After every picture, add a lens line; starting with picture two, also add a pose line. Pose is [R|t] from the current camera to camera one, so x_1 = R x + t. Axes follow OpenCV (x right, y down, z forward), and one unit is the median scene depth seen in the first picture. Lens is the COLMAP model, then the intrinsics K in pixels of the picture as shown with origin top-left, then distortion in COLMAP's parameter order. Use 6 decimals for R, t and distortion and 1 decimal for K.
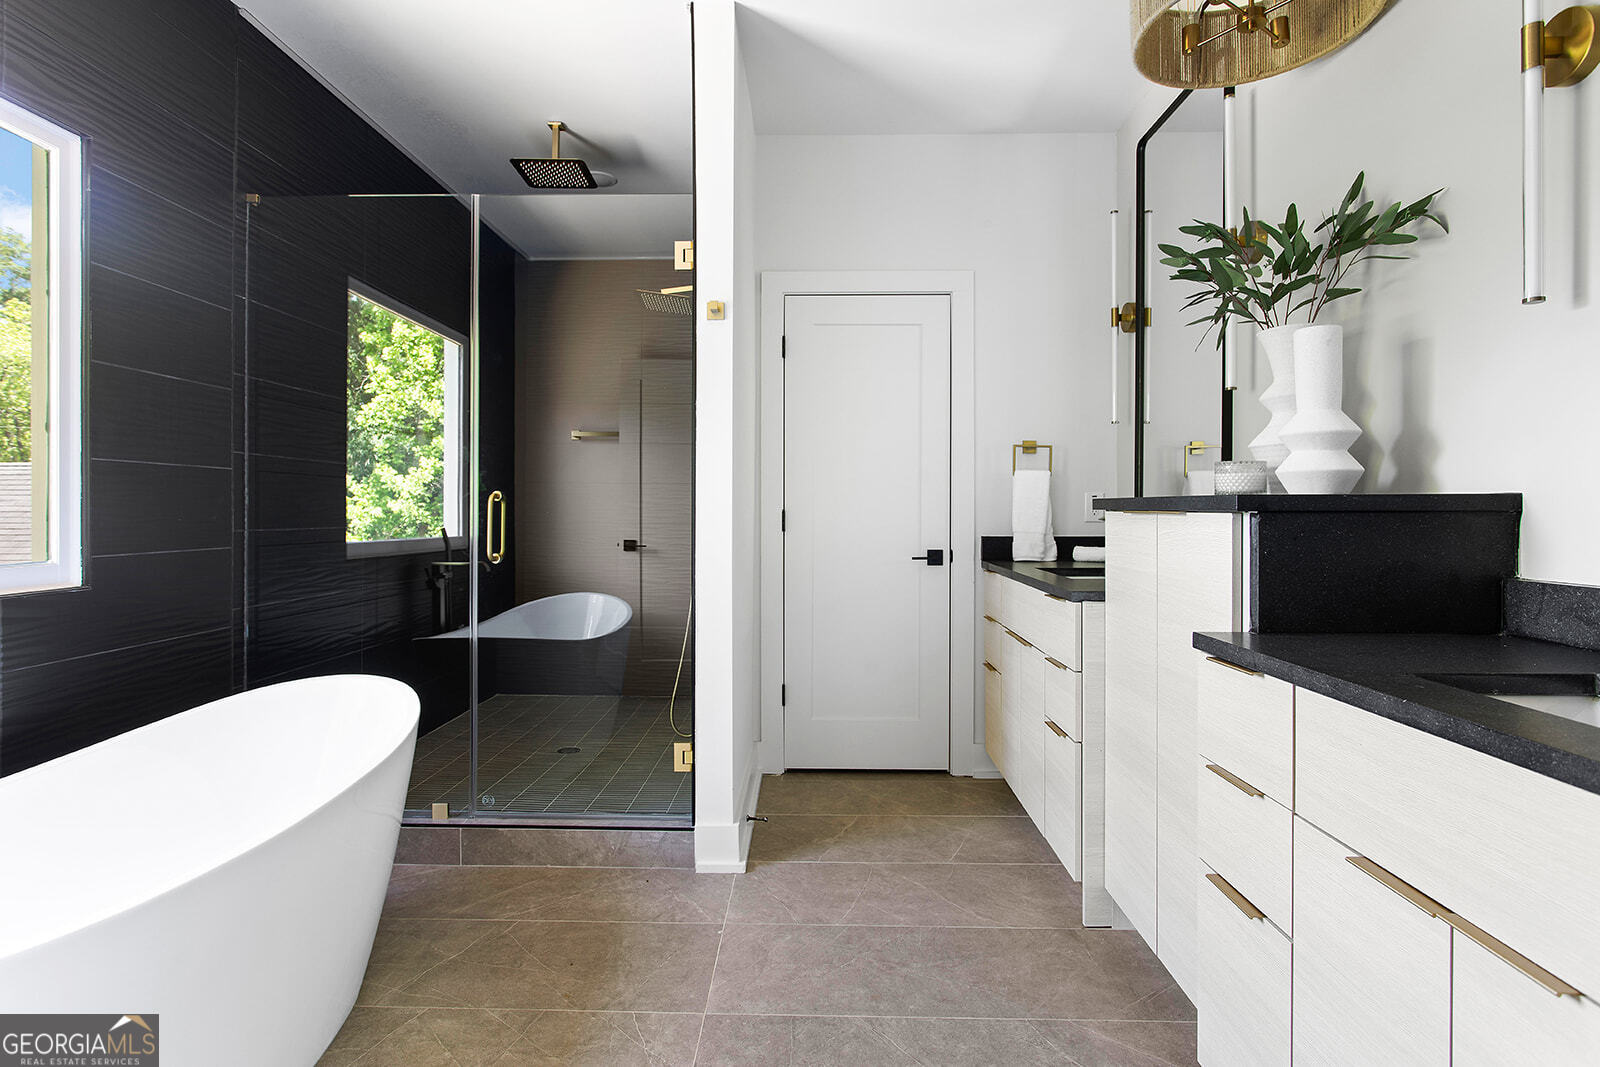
lens RADIAL K [[864.7, 0, 796.7], [0, 864.7, 528.7], [0, 0, 1]] dist [-0.002284, -0.000107]
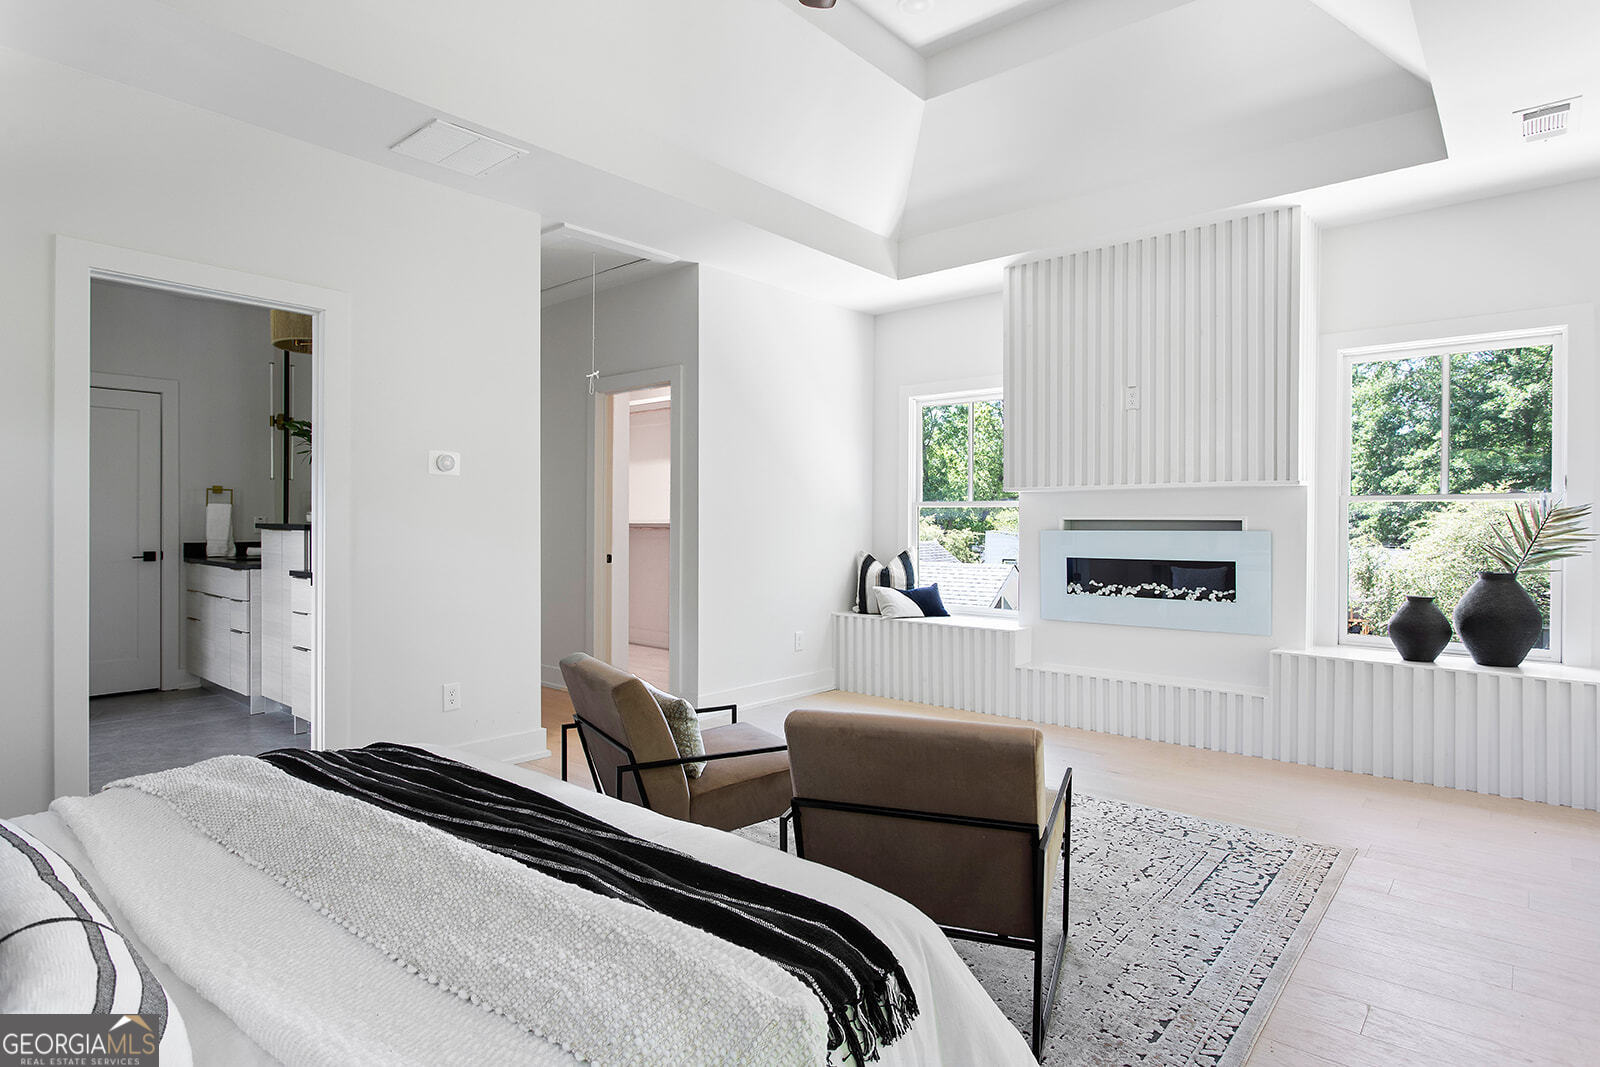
lens RADIAL K [[873.3, 0, 799.3], [0, 873.3, 529.8], [0, 0, 1]] dist [-0.003972, -0.000354]
pose [[0.645583, -0.003376, 0.763683, -0.315428], [0.002429, 0.999994, 0.002367, -0.017887], [-0.763687, 0.000326, 0.645587, -1.026067]]
